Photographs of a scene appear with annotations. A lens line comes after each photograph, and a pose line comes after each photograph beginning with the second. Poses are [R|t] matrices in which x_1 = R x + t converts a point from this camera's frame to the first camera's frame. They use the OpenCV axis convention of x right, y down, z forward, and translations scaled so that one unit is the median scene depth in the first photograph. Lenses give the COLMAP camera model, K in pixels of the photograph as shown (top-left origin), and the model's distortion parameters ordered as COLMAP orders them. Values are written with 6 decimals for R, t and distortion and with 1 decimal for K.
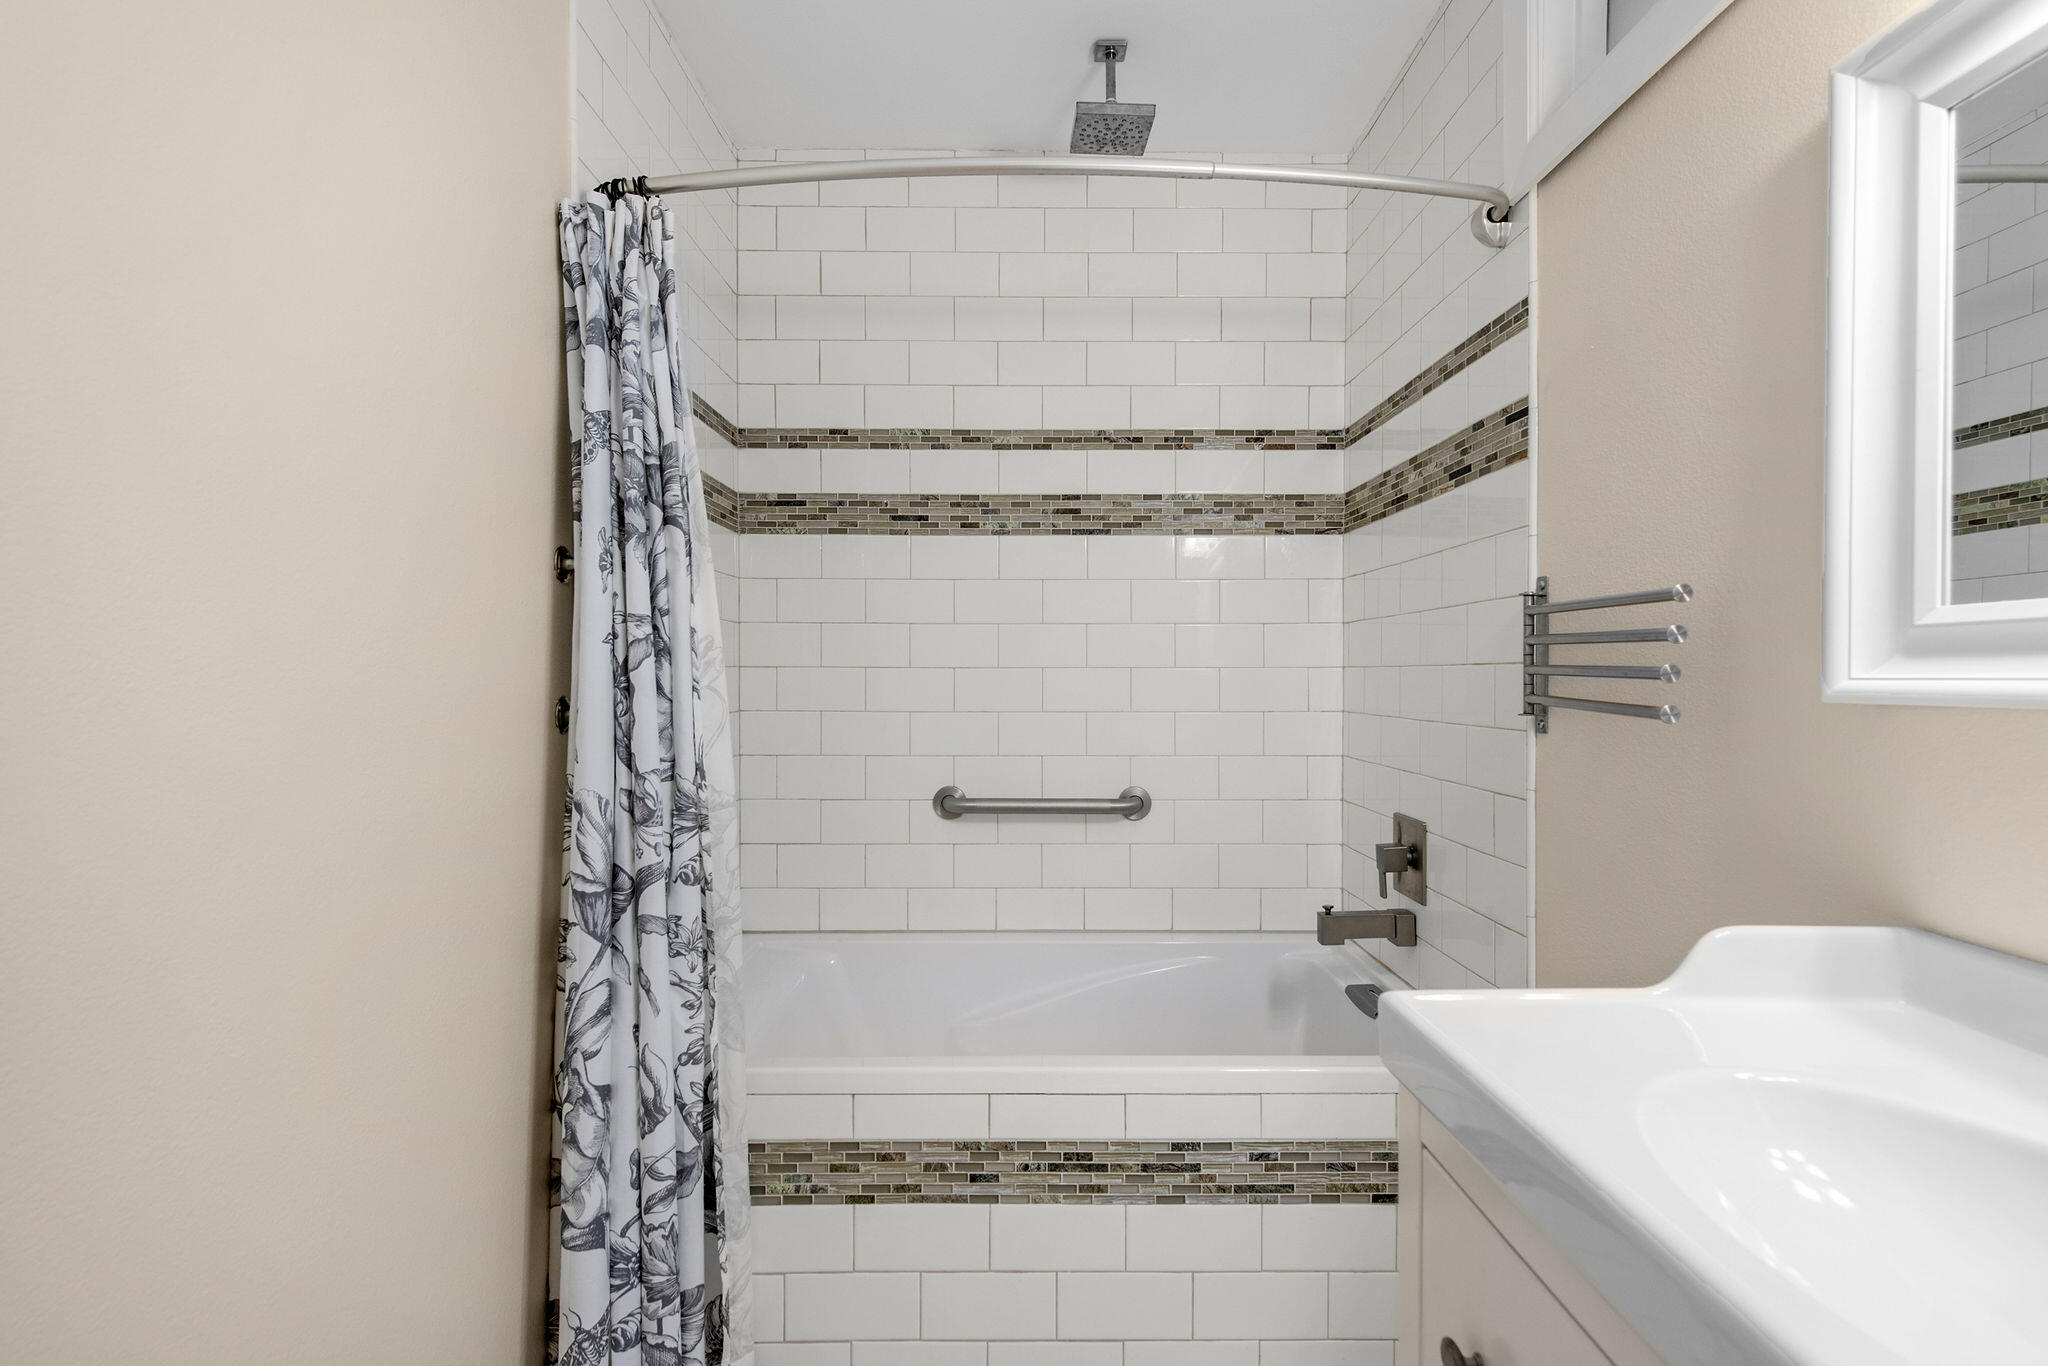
lens RADIAL K [[1048.4, 0, 1024.0], [0, 1048.4, 683.0], [0, 0, 1]] dist [-0.003071, 0.000391]
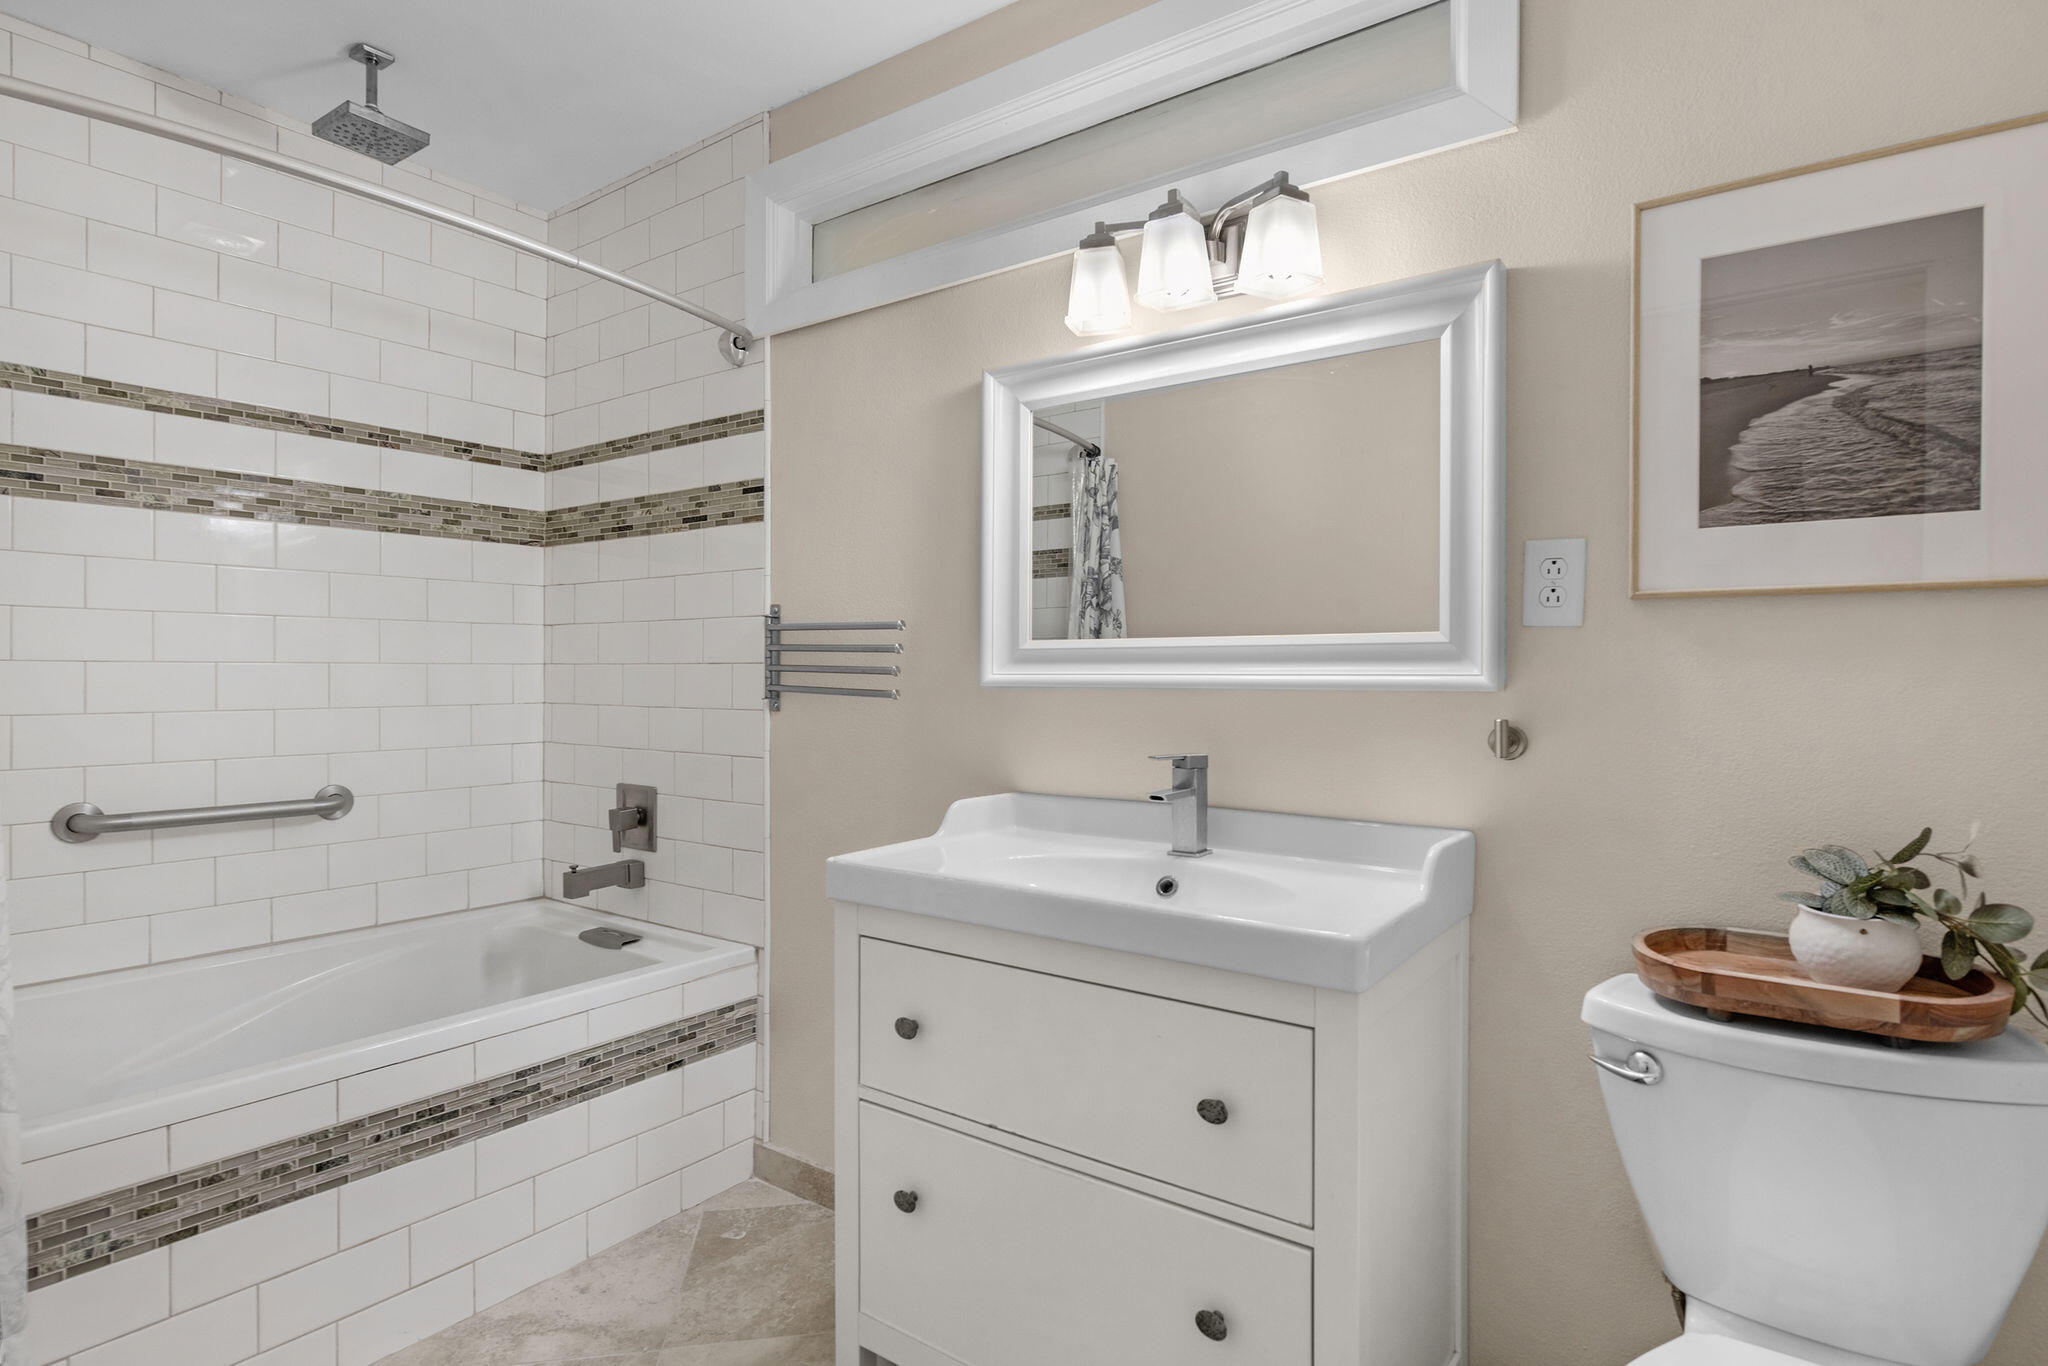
lens RADIAL K [[1059.8, 0, 1024.0], [0, 1059.8, 683.0], [0, 0, 1]] dist [0.000198, -0.031458]
pose [[0.593093, -0.006819, 0.805105, -0.433852], [0.003227, 0.999976, 0.006092, 0.000430], [-0.805128, -0.001015, 0.593101, -0.139710]]
